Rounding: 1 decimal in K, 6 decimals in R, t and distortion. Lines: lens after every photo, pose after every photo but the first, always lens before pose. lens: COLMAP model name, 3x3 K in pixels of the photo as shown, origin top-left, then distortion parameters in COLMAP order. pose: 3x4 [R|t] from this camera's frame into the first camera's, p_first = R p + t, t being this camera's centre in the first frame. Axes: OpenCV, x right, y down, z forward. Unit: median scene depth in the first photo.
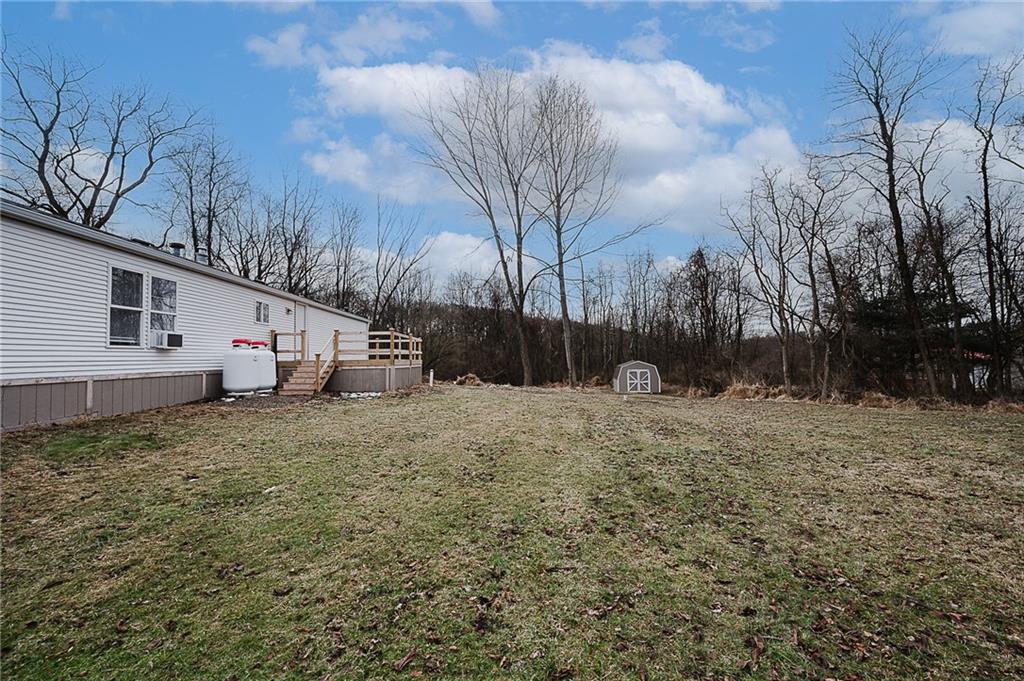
lens RADIAL K [[403.4, 0, 514.4], [0, 403.4, 341.5], [0, 0, 1]] dist [0.000052, -0.000504]
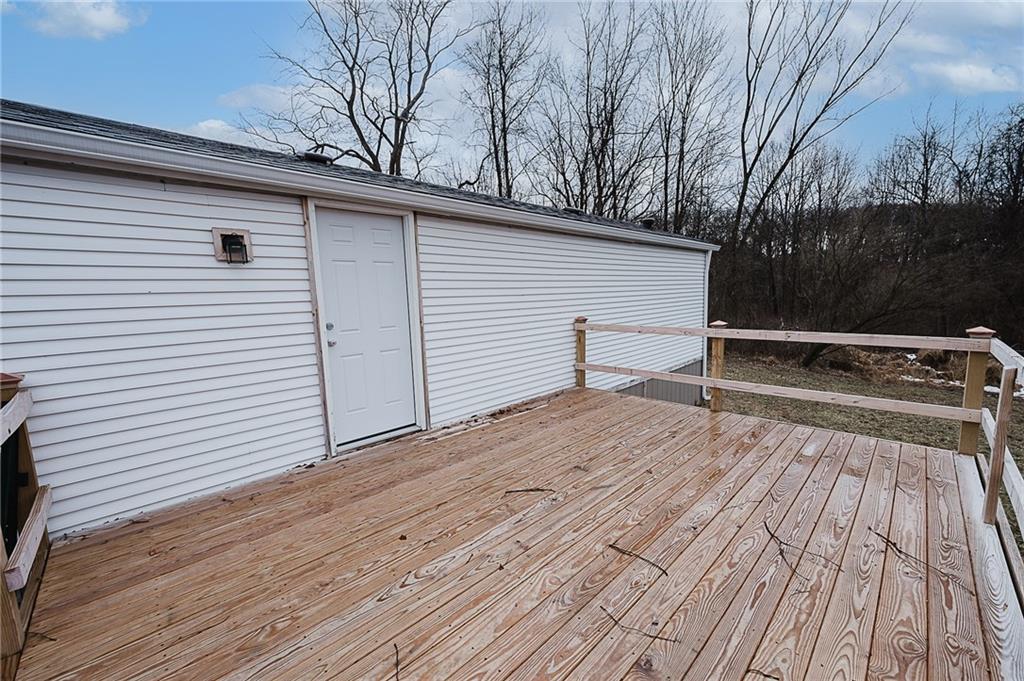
lens RADIAL K [[403.4, 0, 518.6], [0, 403.4, 345.3], [0, 0, 1]] dist [0.000052, -0.000504]
pose [[0.669869, 0.081960, -0.737941, -0.189296], [0.059304, 0.984807, 0.163212, -0.031754], [0.740107, -0.153094, 0.654832, 0.596468]]
